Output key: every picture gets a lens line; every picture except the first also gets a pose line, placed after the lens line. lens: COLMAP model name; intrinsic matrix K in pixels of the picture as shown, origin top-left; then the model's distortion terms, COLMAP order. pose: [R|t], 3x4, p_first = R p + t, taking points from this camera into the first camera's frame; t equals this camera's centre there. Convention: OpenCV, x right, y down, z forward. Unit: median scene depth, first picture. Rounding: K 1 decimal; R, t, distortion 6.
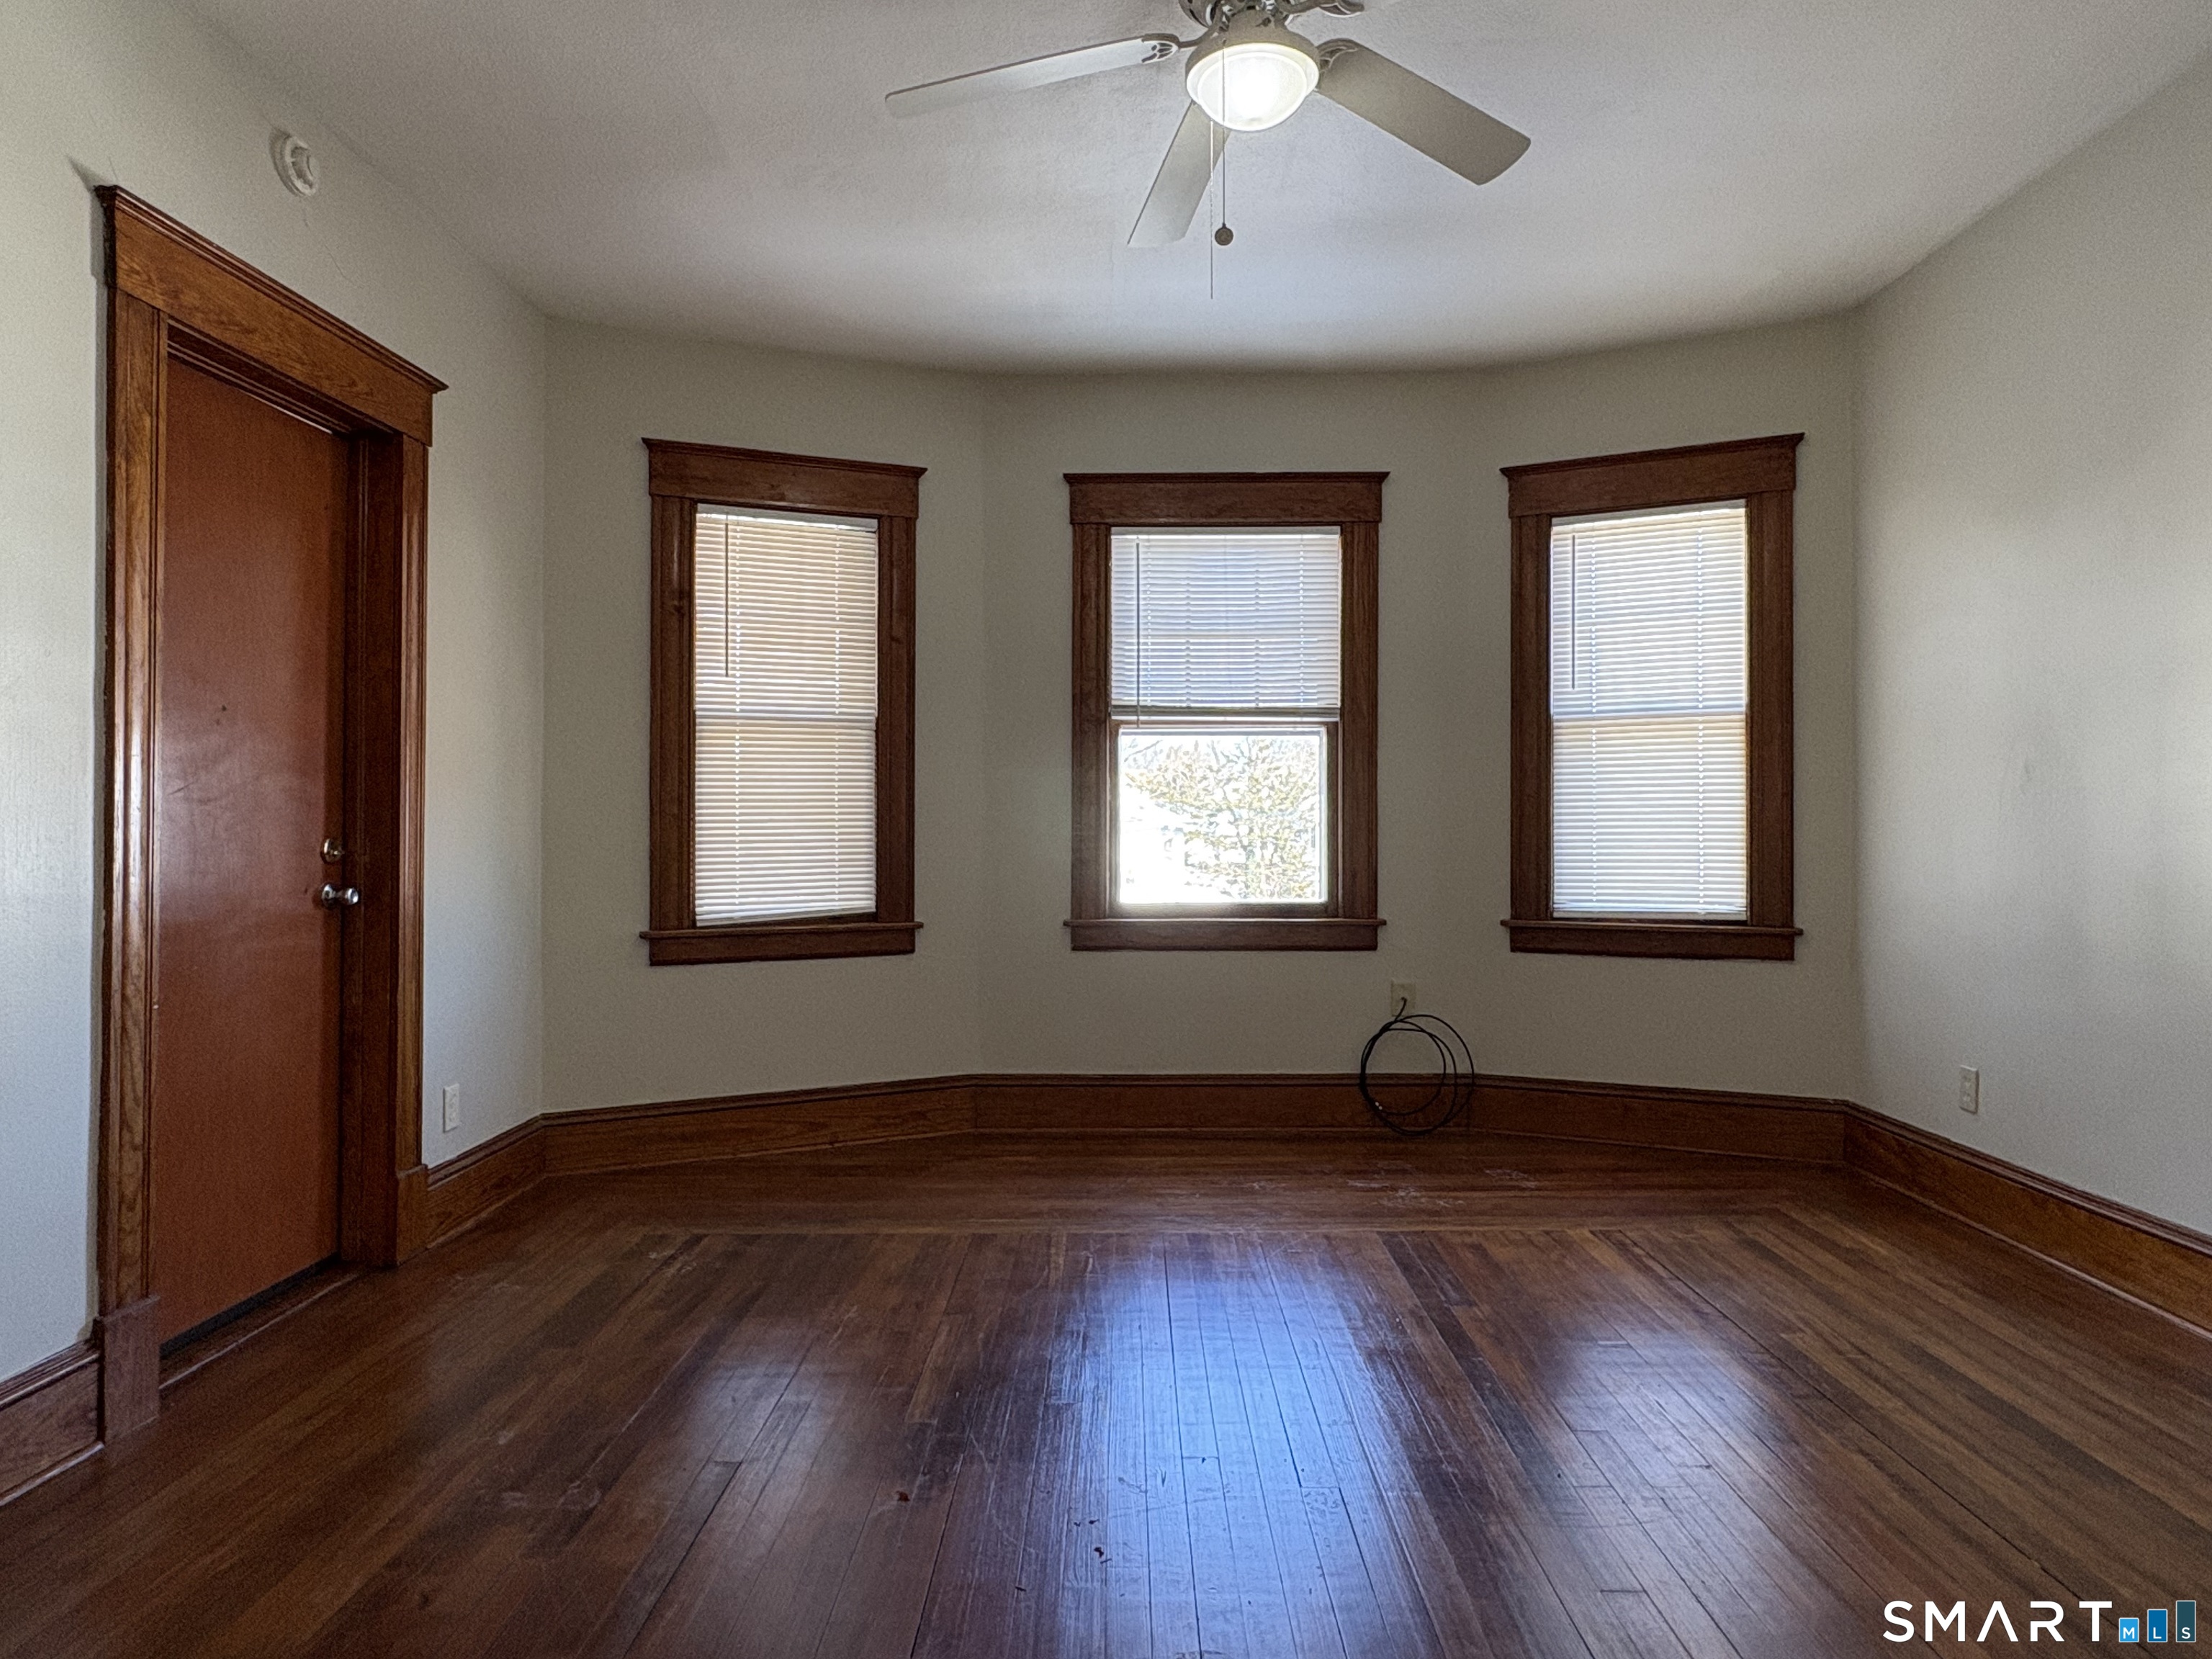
lens RADIAL K [[1315.0, 0, 1106.0], [0, 1315.0, 829.5], [0, 0, 1]] dist [0.019747, 0.000893]
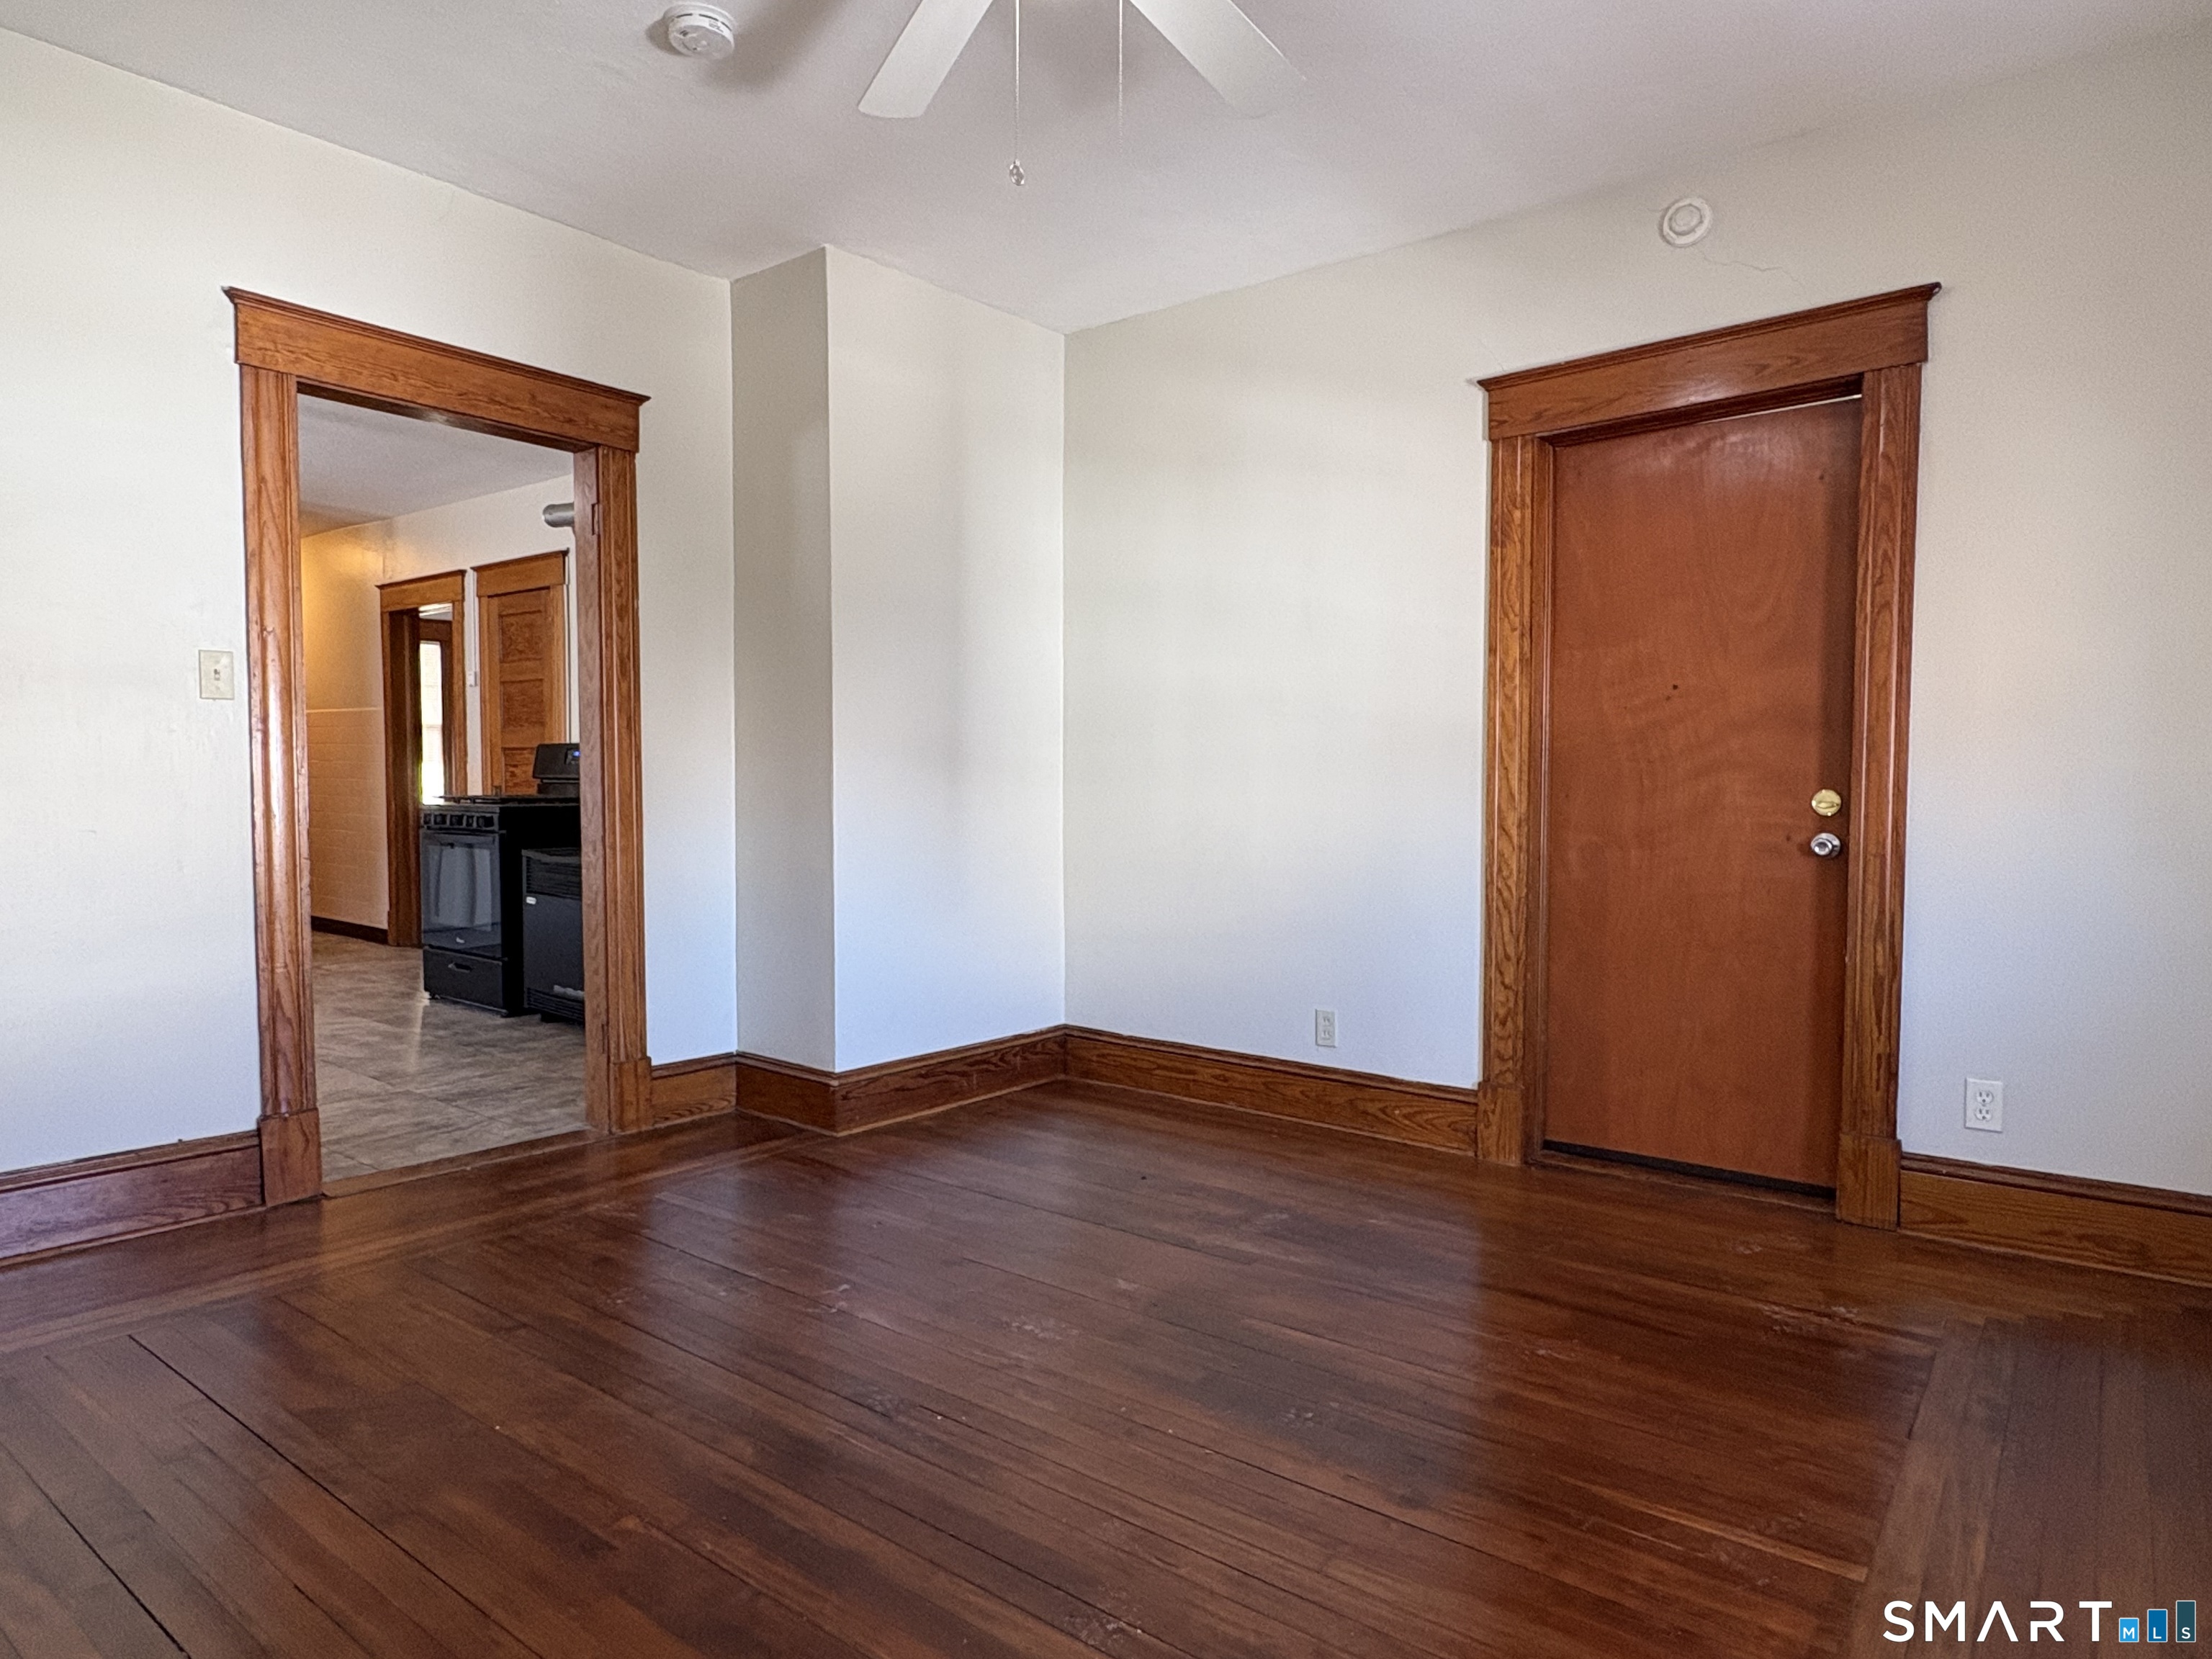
lens RADIAL K [[1315.0, 0, 1106.0], [0, 1315.0, 829.5], [0, 0, 1]] dist [0.019747, 0.000893]
pose [[-0.605705, 0.027994, -0.795197, 0.616646], [-0.001183, 0.999348, 0.036081, 0.000289], [0.795689, 0.022795, -0.605277, 1.224026]]
